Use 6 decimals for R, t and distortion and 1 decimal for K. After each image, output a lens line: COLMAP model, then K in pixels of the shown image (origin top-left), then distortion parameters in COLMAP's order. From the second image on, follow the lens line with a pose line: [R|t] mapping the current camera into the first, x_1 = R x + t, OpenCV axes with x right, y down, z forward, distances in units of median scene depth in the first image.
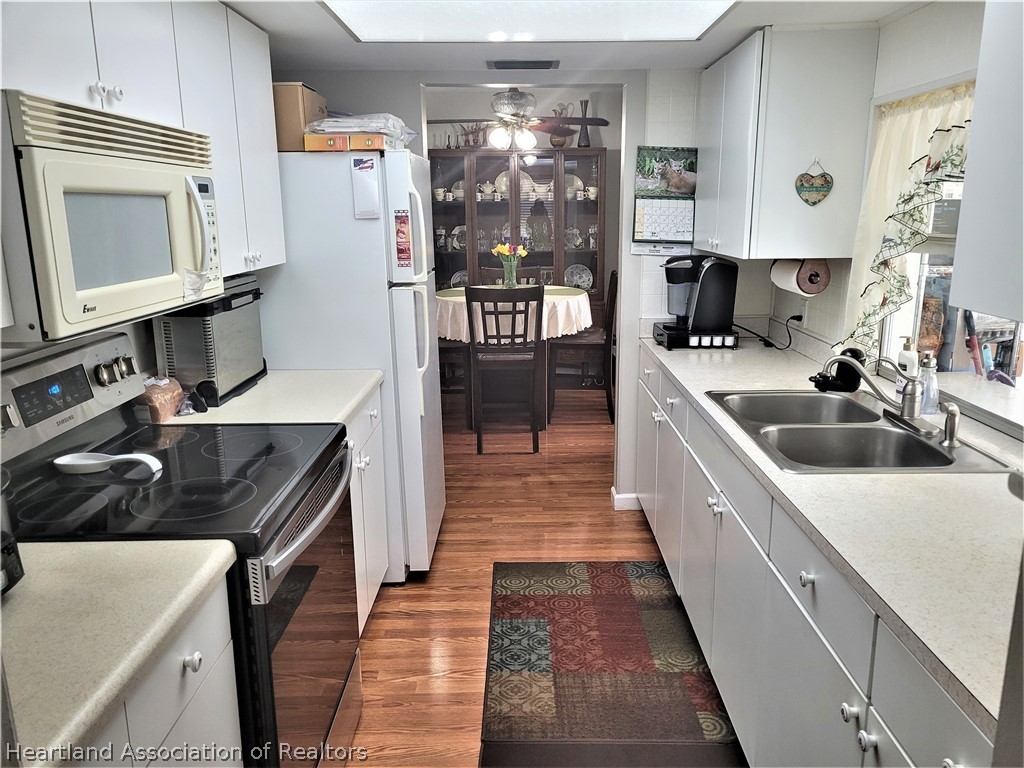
lens RADIAL K [[776.2, 0, 515.0], [0, 776.2, 388.4], [0, 0, 1]] dist [0.022045, -0.000794]
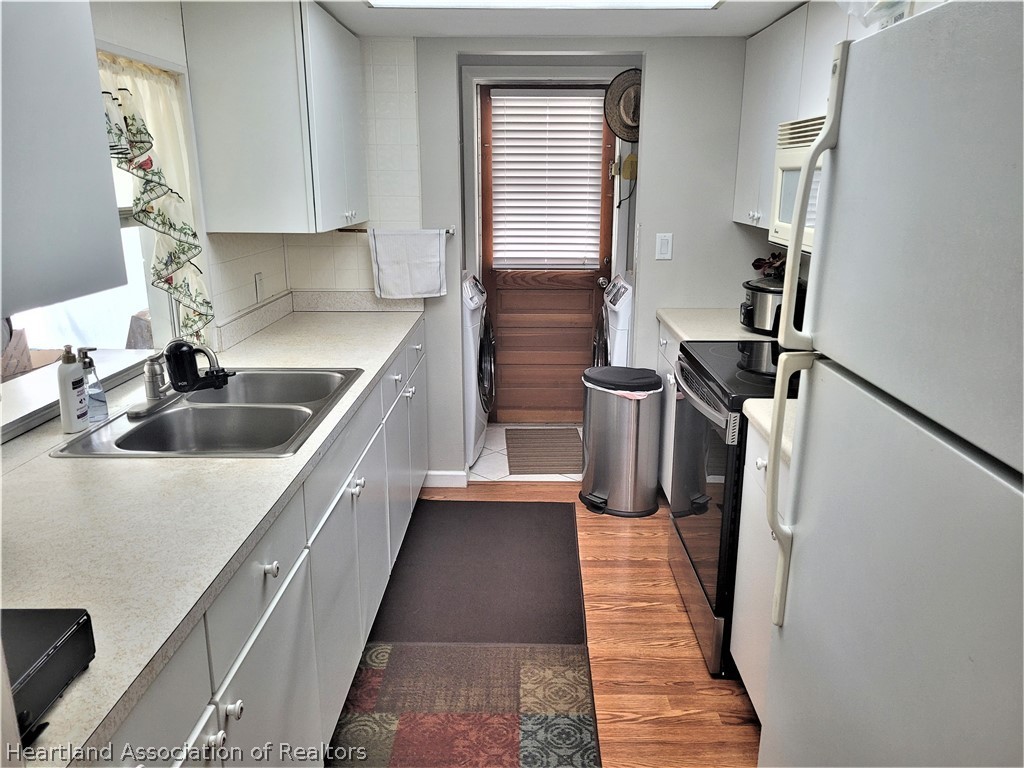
lens RADIAL K [[776.2, 0, 514.0], [0, 776.2, 386.0], [0, 0, 1]] dist [0.022045, -0.000794]
pose [[-0.999860, 0.003975, 0.016249, 0.040266], [0.011096, 0.884499, 0.466411, -0.379476], [-0.012518, 0.466526, -0.884419, 1.641352]]
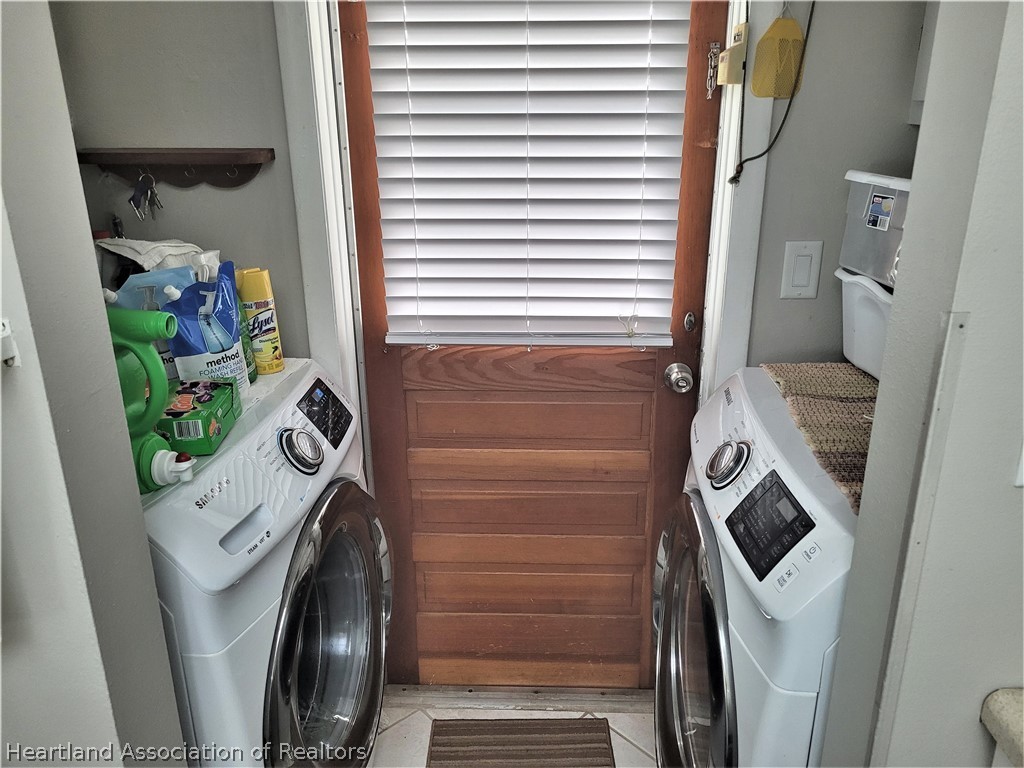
lens RADIAL K [[776.2, 0, 514.5], [0, 776.2, 380.4], [0, 0, 1]] dist [0.022045, -0.000794]
pose [[-0.998688, -0.001602, 0.051178, 0.009953], [0.025602, 0.849968, 0.526211, -0.260164], [-0.044342, 0.526831, -0.848812, 1.143135]]
